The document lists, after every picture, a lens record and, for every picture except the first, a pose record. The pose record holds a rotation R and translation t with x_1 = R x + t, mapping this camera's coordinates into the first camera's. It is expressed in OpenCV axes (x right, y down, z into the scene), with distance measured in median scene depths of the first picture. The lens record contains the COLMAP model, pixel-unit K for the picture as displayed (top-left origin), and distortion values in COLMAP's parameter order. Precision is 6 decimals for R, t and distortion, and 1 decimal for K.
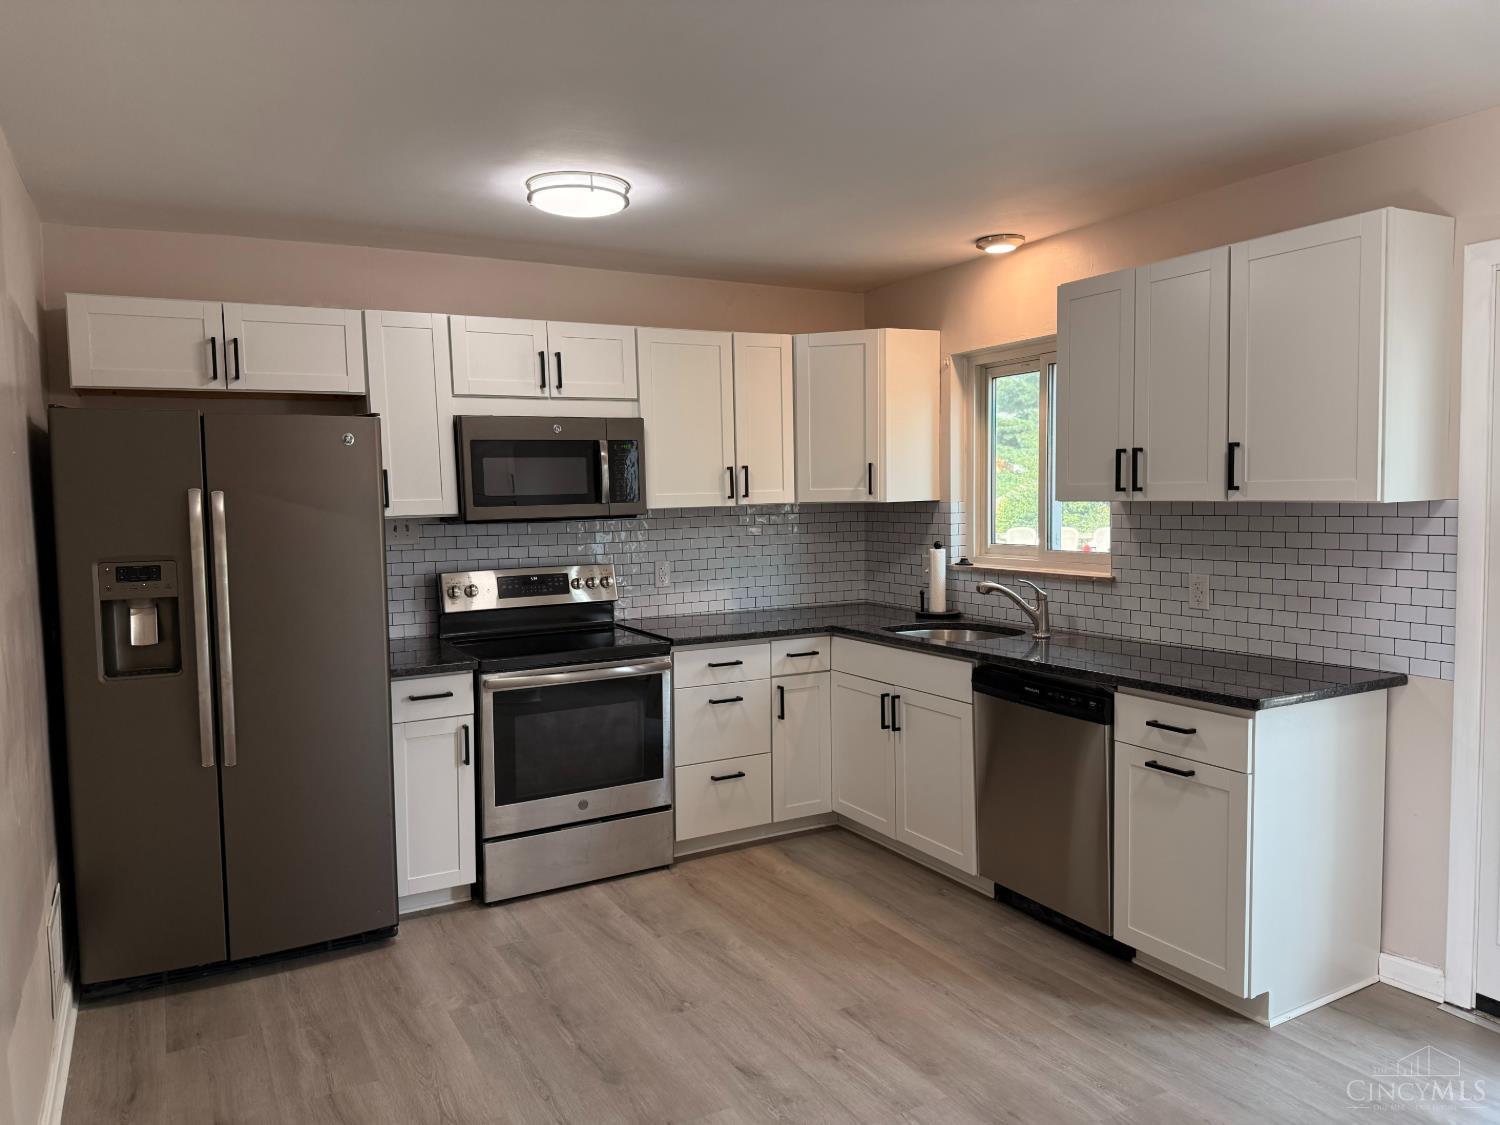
lens RADIAL K [[1044.4, 0, 740.9], [0, 1044.4, 555.5], [0, 0, 1]] dist [0.102110, -0.158196]
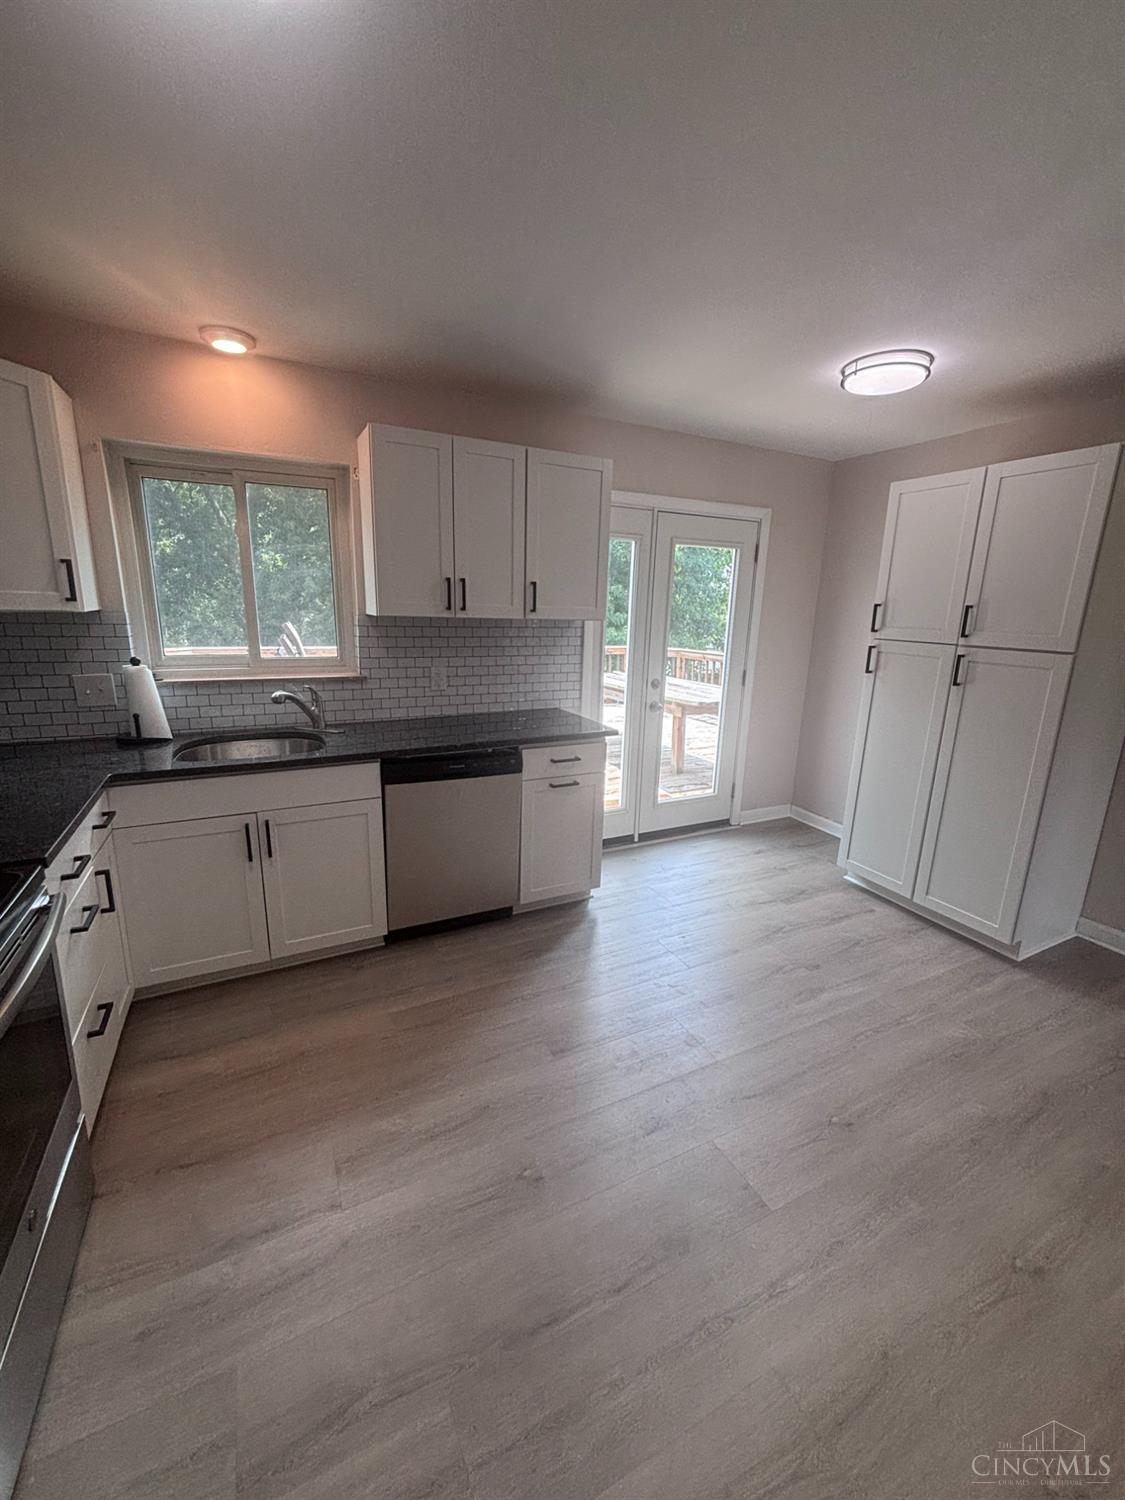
lens RADIAL K [[597.6, 0, 562.5], [0, 597.6, 750.0], [0, 0, 1]] dist [-0.017993, -0.000005]
pose [[0.022044, -0.212016, 0.977017, -0.381663], [0.031779, 0.976910, 0.211276, -0.037716], [-0.999252, 0.026391, 0.028273, 0.753533]]
